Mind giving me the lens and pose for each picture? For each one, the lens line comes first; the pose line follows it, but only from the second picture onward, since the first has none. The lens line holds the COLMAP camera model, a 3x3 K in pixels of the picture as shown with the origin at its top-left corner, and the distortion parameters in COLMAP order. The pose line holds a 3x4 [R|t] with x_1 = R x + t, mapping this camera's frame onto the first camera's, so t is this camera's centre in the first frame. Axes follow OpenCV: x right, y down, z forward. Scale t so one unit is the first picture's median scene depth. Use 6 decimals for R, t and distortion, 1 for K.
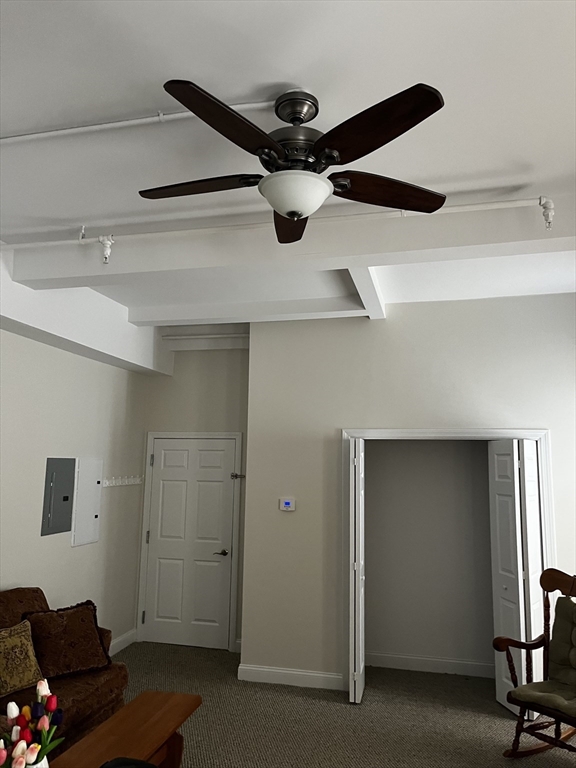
lens RADIAL K [[583.2, 0, 288.0], [0, 583.2, 384.0], [0, 0, 1]] dist [0.058407, -0.098485]
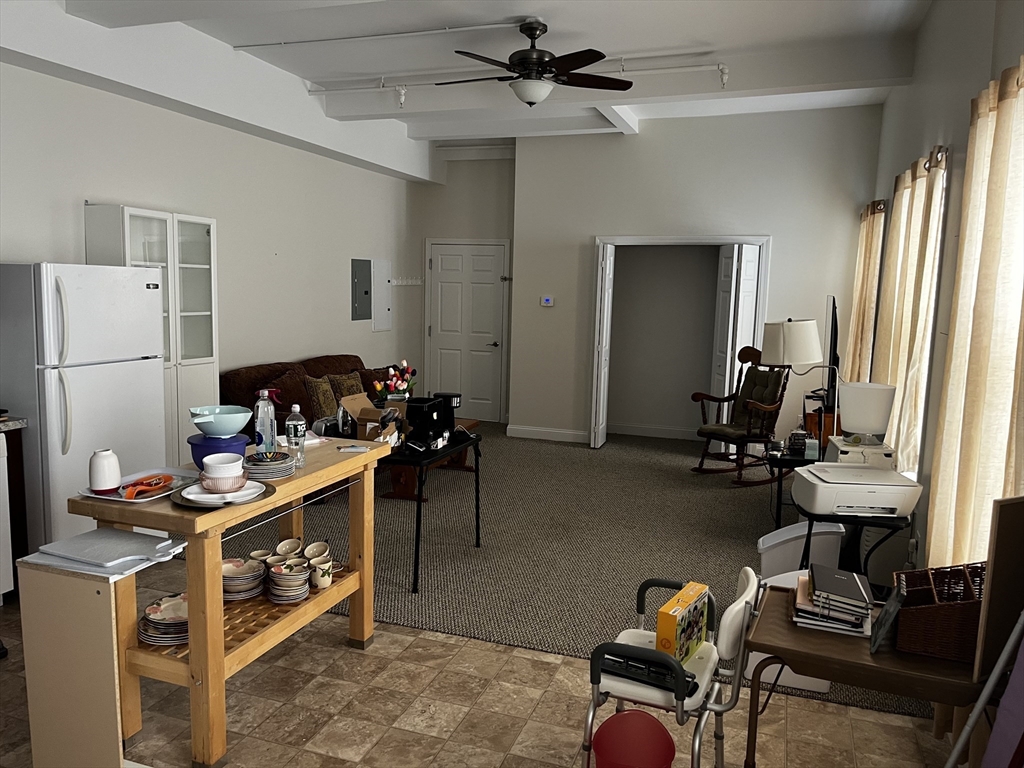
lens RADIAL K [[777.5, 0, 509.6], [0, 777.5, 383.0], [0, 0, 1]] dist [0.058407, -0.098485]
pose [[0.995457, 0.019417, -0.093216, 0.076039], [0.005647, 0.965224, 0.261362, -0.047349], [0.095050, -0.260701, 0.960729, -0.587635]]
